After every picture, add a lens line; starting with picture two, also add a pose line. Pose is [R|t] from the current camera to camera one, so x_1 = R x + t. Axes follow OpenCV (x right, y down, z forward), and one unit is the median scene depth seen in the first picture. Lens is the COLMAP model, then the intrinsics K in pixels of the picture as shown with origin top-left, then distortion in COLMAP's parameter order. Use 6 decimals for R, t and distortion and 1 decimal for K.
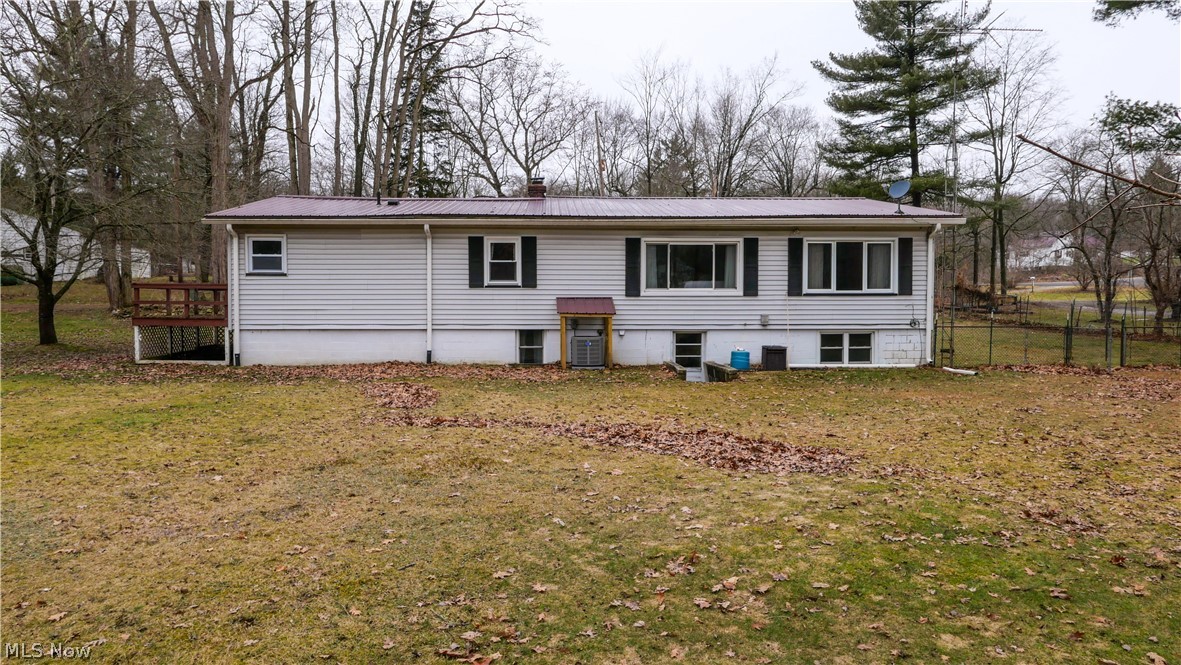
lens RADIAL K [[781.9, 0, 590.5], [0, 781.9, 332.5], [0, 0, 1]] dist [0.002272, 0.000613]
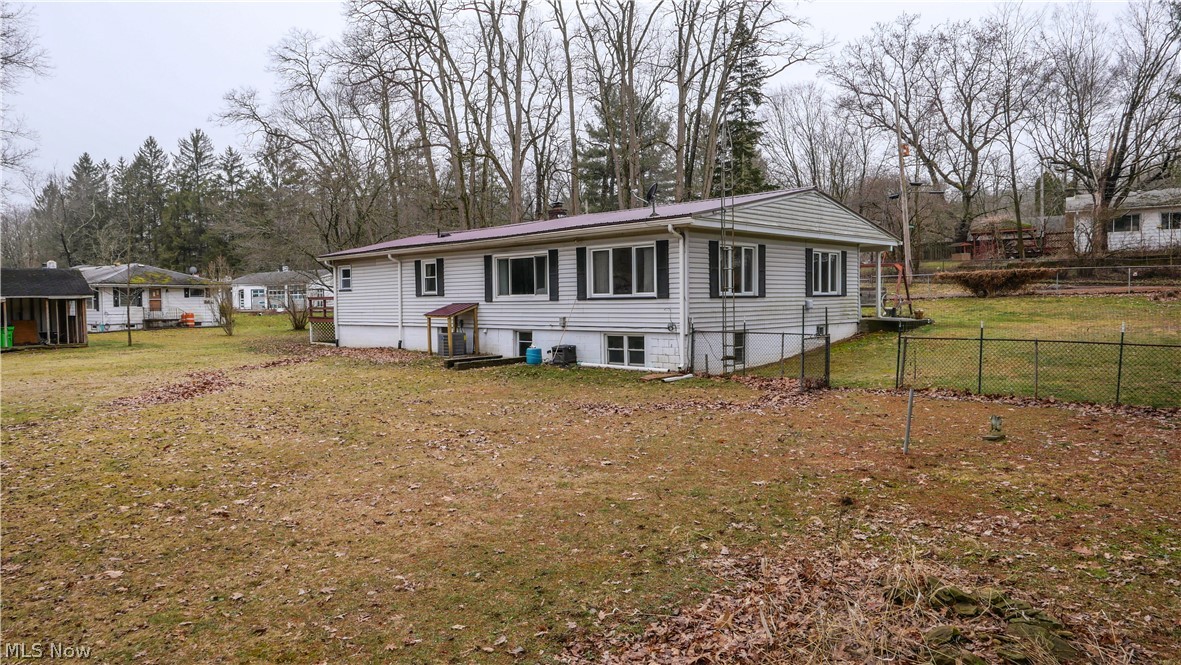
lens RADIAL K [[781.9, 0, 590.5], [0, 781.9, 332.5], [0, 0, 1]] dist [0.002272, 0.000613]
pose [[0.670385, 0.021887, -0.741690, 1.081557], [-0.021792, 0.999714, 0.009804, -0.012723], [0.741693, 0.009591, 0.670671, 0.277672]]
